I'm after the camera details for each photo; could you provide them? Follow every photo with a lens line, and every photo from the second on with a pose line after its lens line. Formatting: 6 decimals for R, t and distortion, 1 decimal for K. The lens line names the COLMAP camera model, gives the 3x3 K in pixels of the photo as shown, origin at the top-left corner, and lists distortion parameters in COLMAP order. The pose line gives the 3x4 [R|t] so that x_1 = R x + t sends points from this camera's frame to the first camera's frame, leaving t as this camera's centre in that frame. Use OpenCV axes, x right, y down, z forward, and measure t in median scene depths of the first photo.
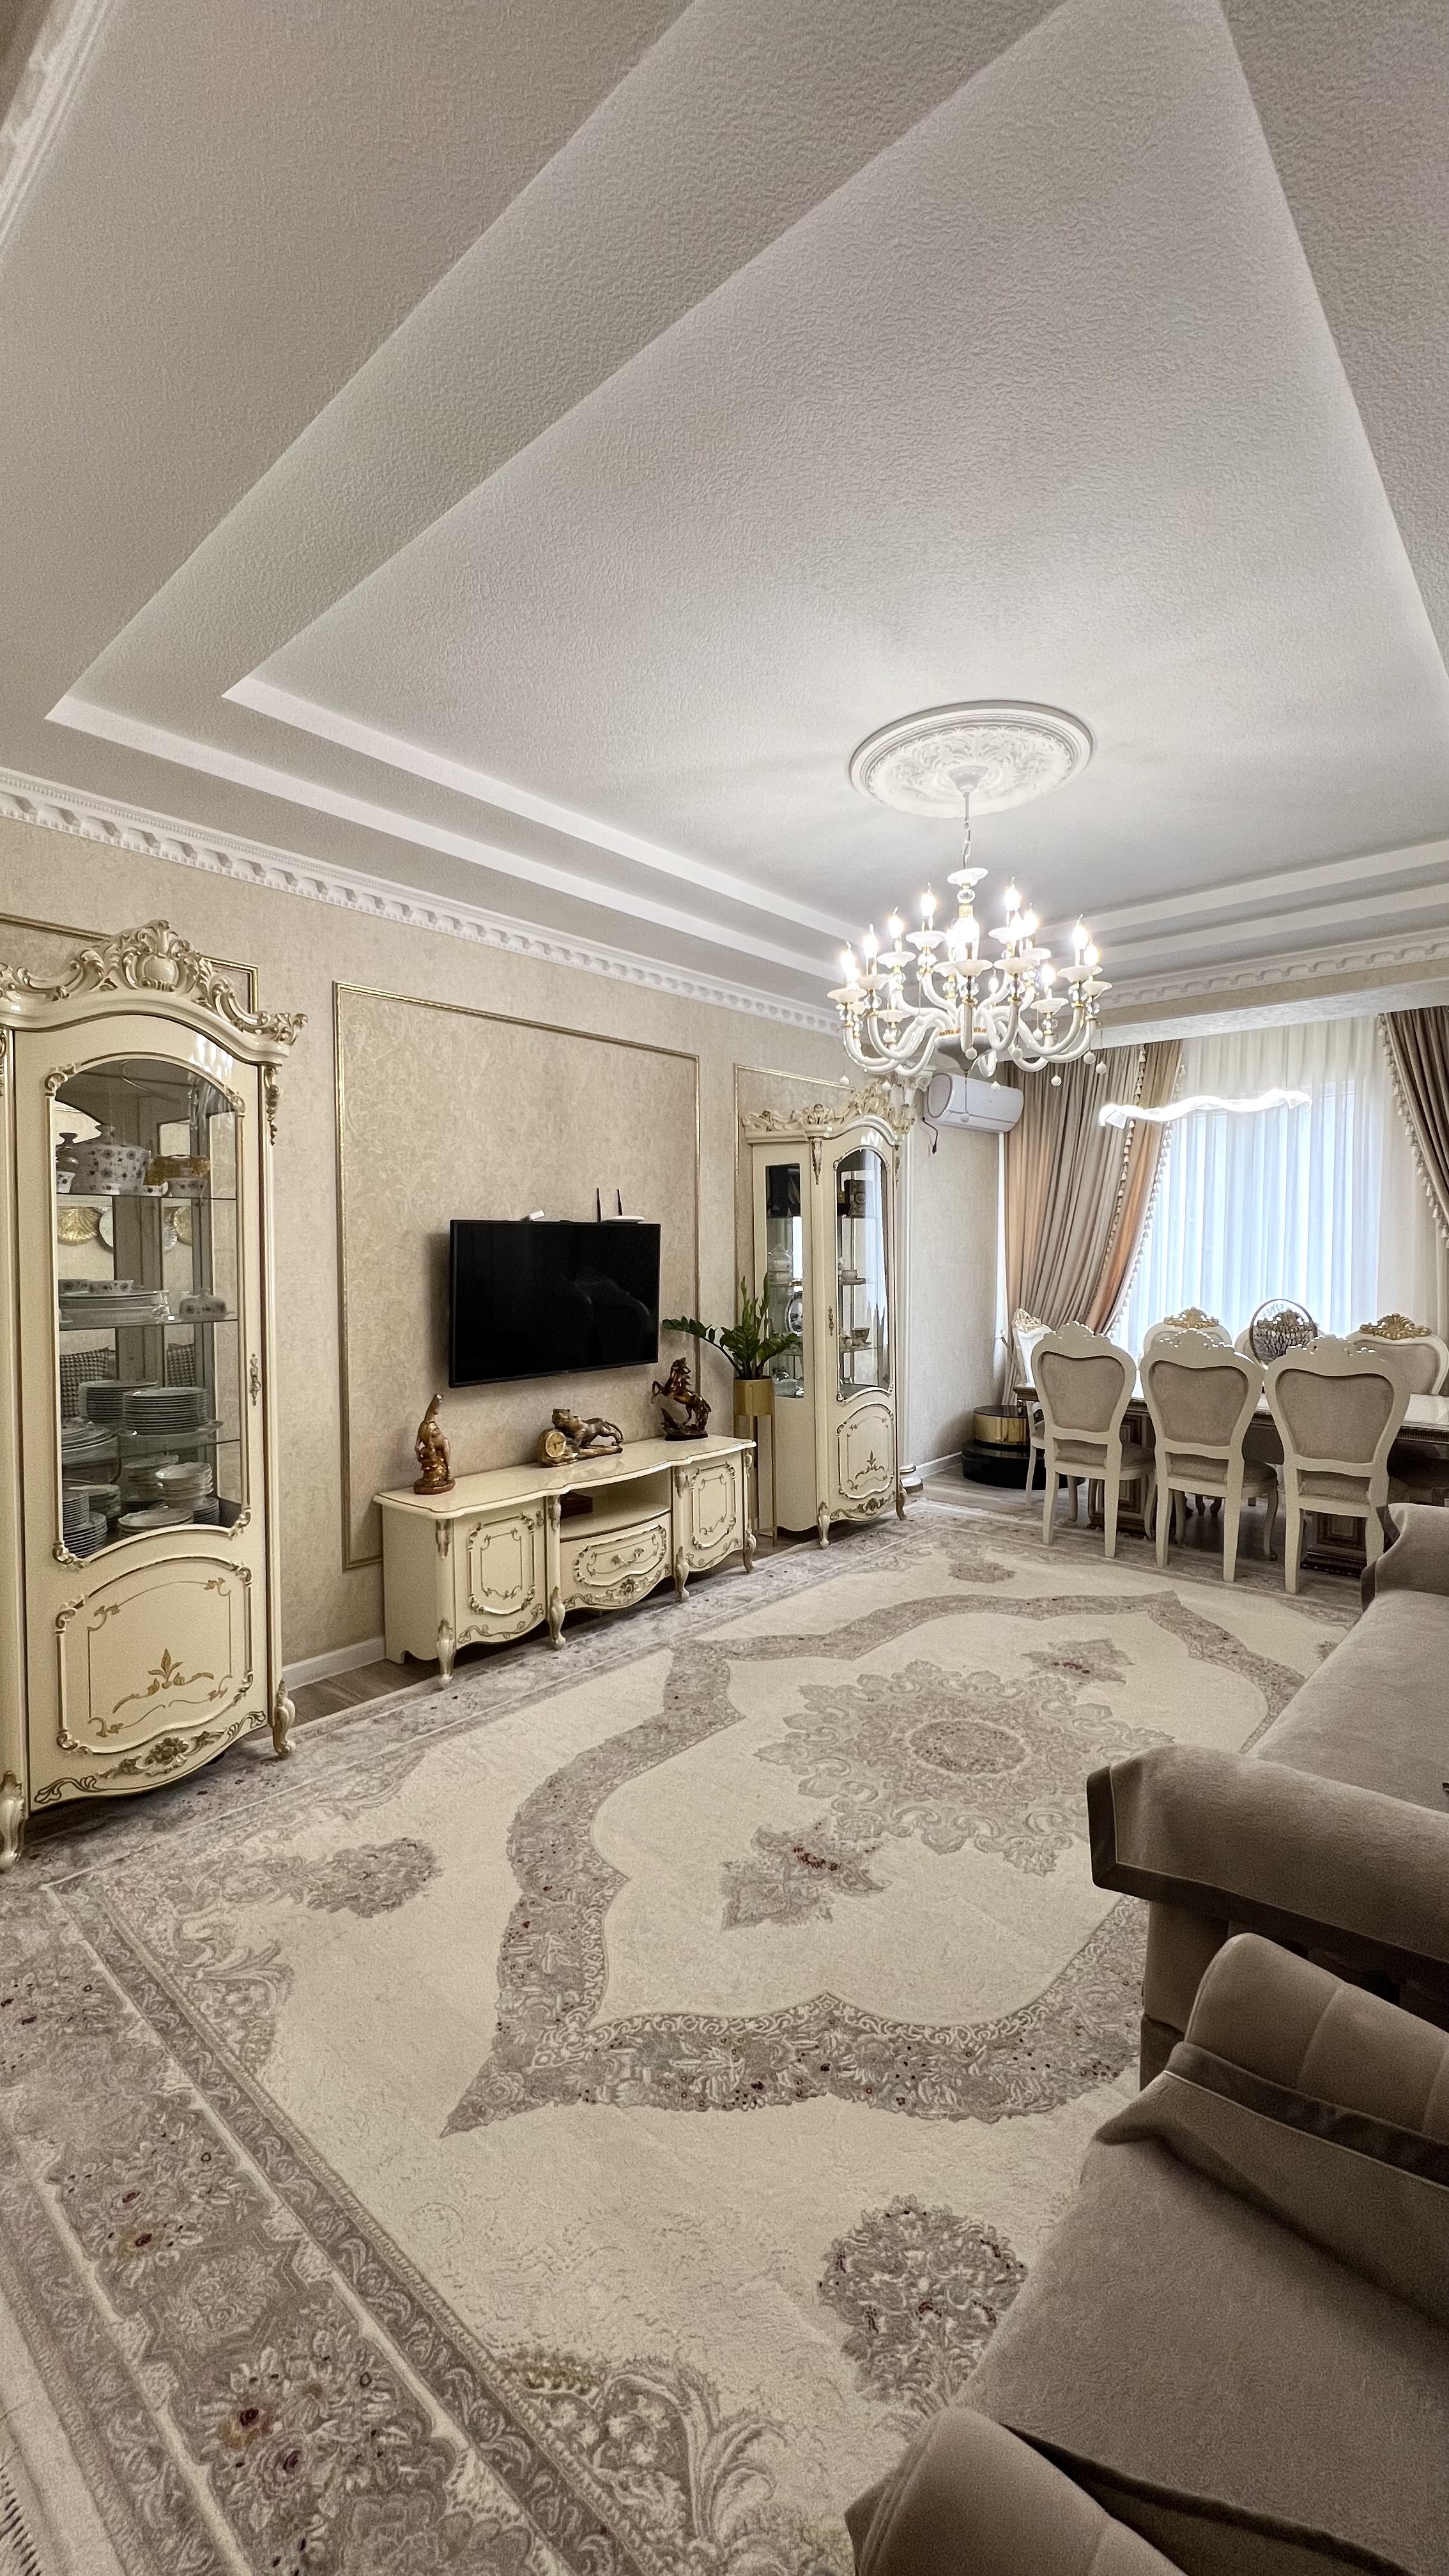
lens RADIAL K [[1025.3, 0, 728.4], [0, 1025.3, 1284.2], [0, 0, 1]] dist [-0.002999, 0.000533]
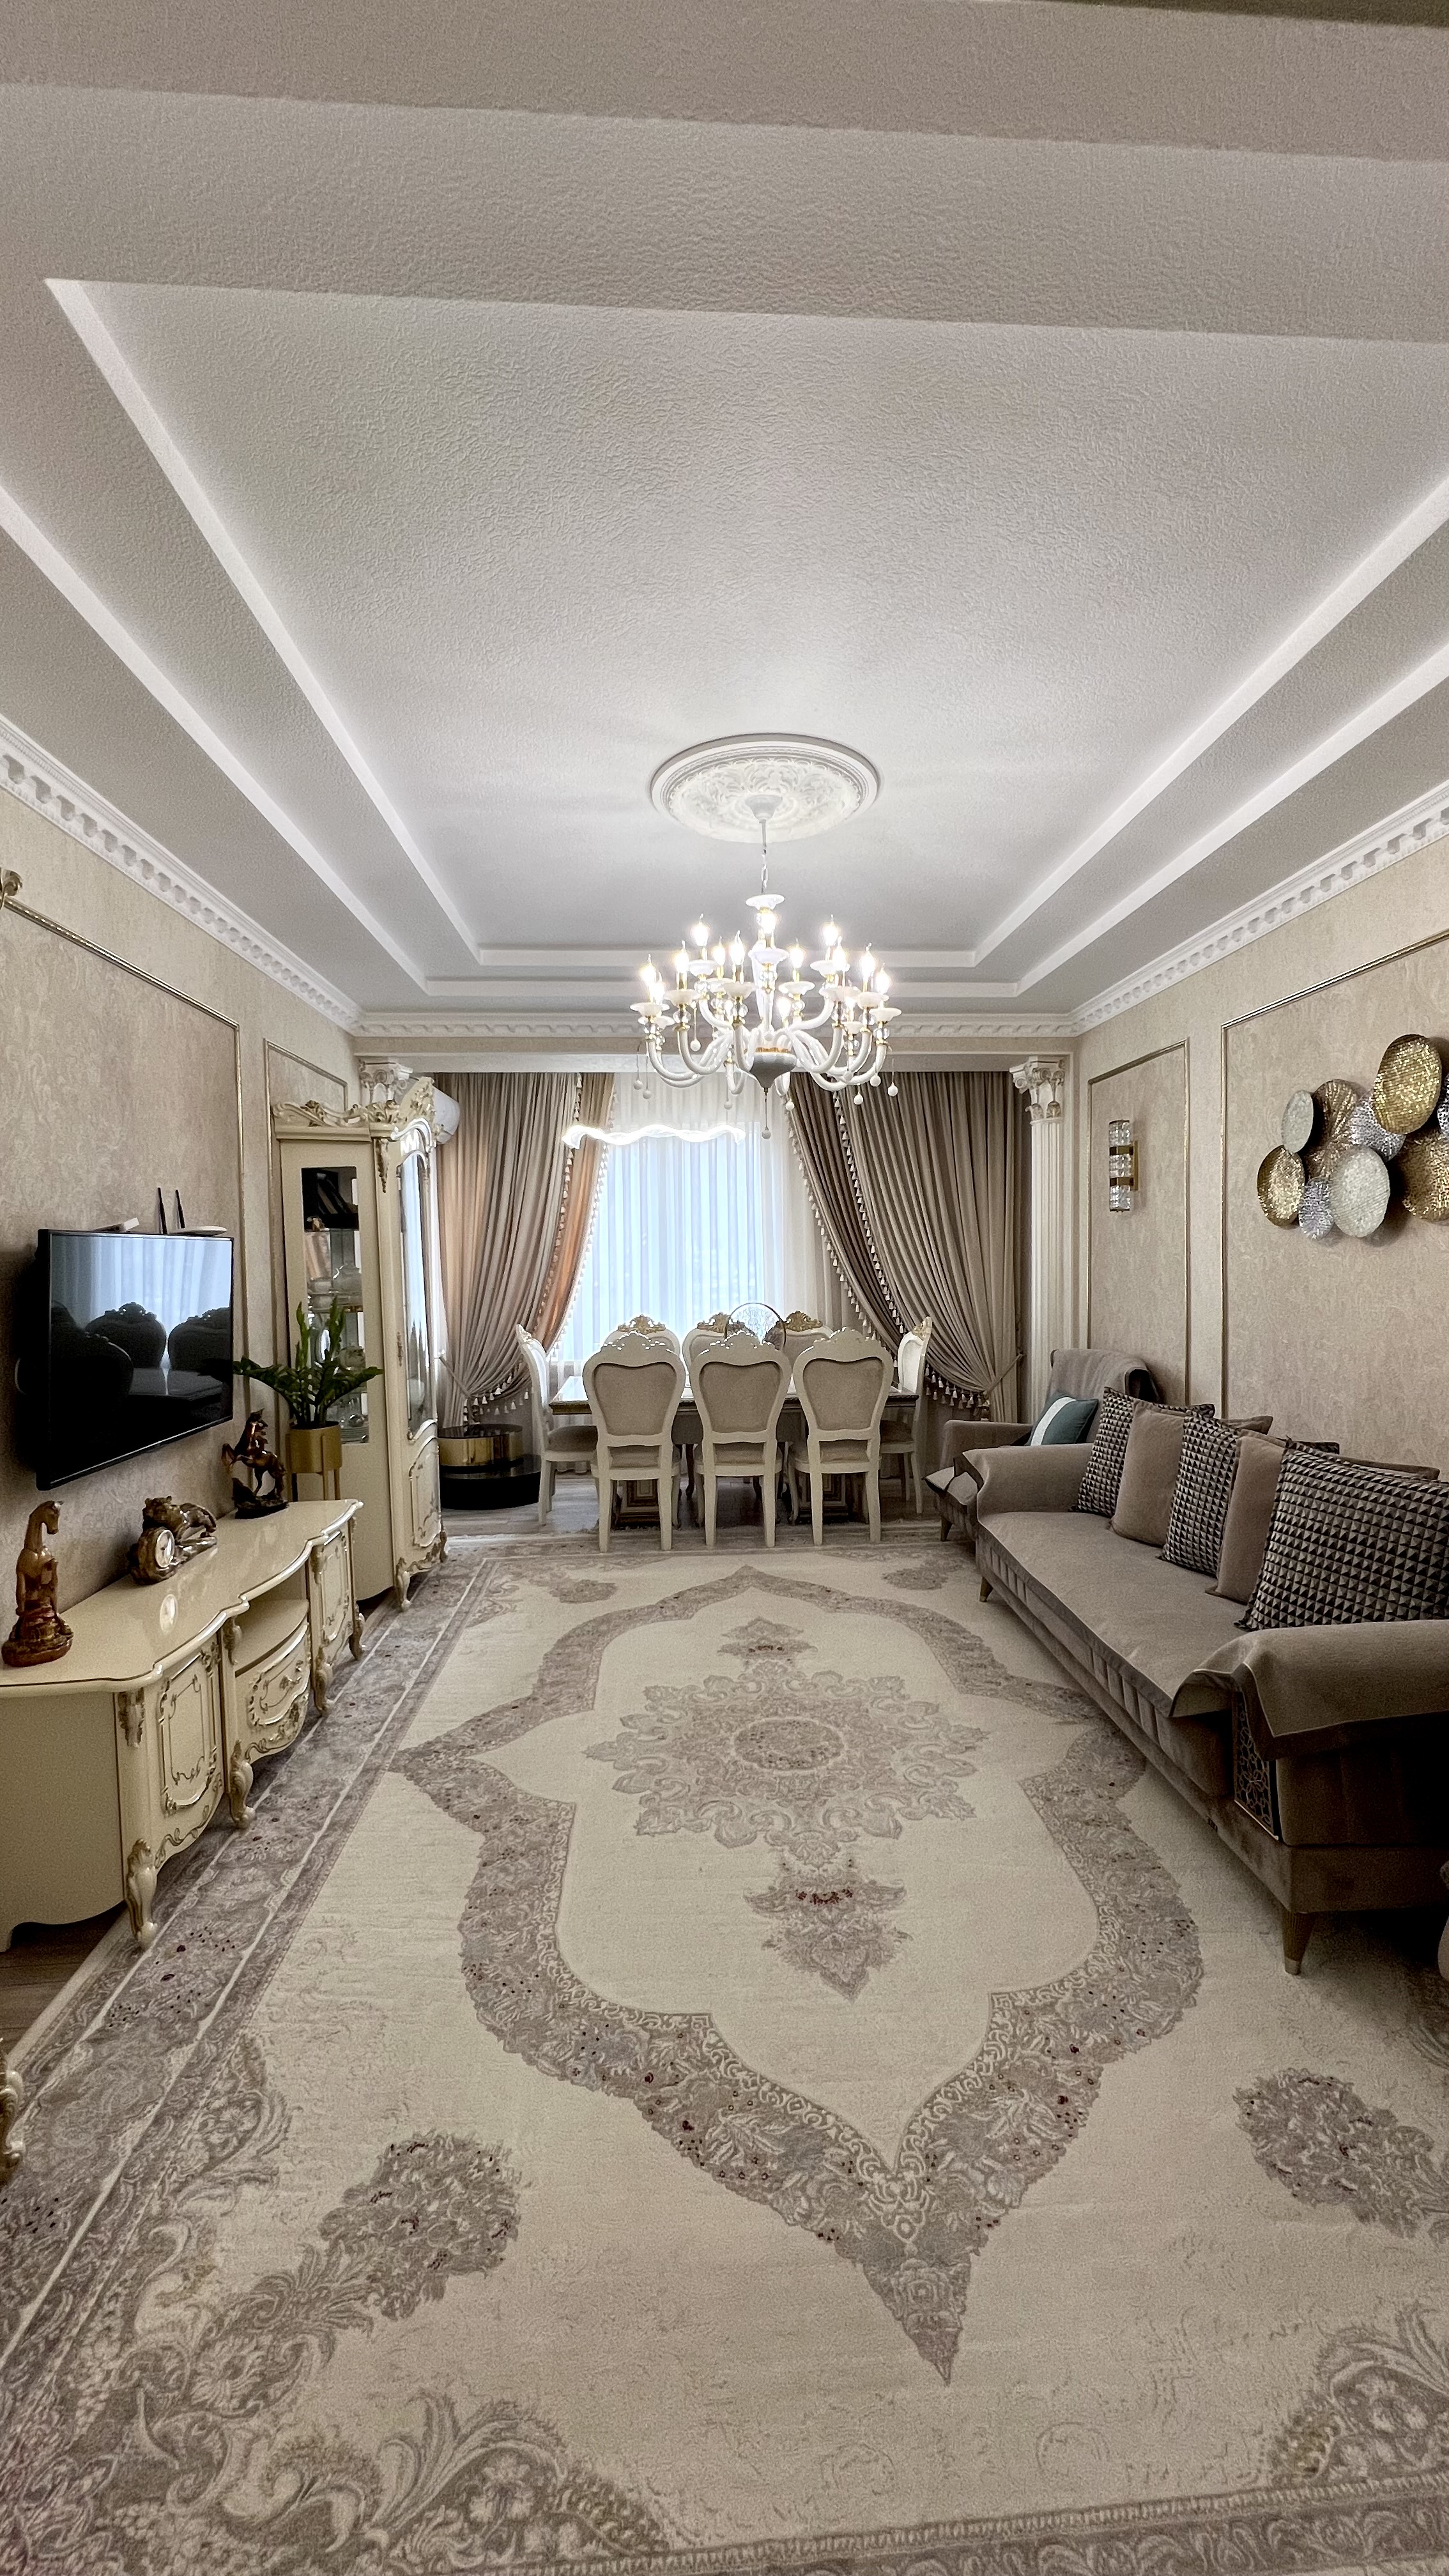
lens RADIAL K [[1025.3, 0, 729.5], [0, 1025.3, 1286.9], [0, 0, 1]] dist [-0.002999, 0.000533]
pose [[0.707688, -0.031030, 0.705844, -0.403035], [0.040569, 0.999171, 0.003250, -0.011031], [-0.705360, 0.026335, 0.708360, 0.230183]]
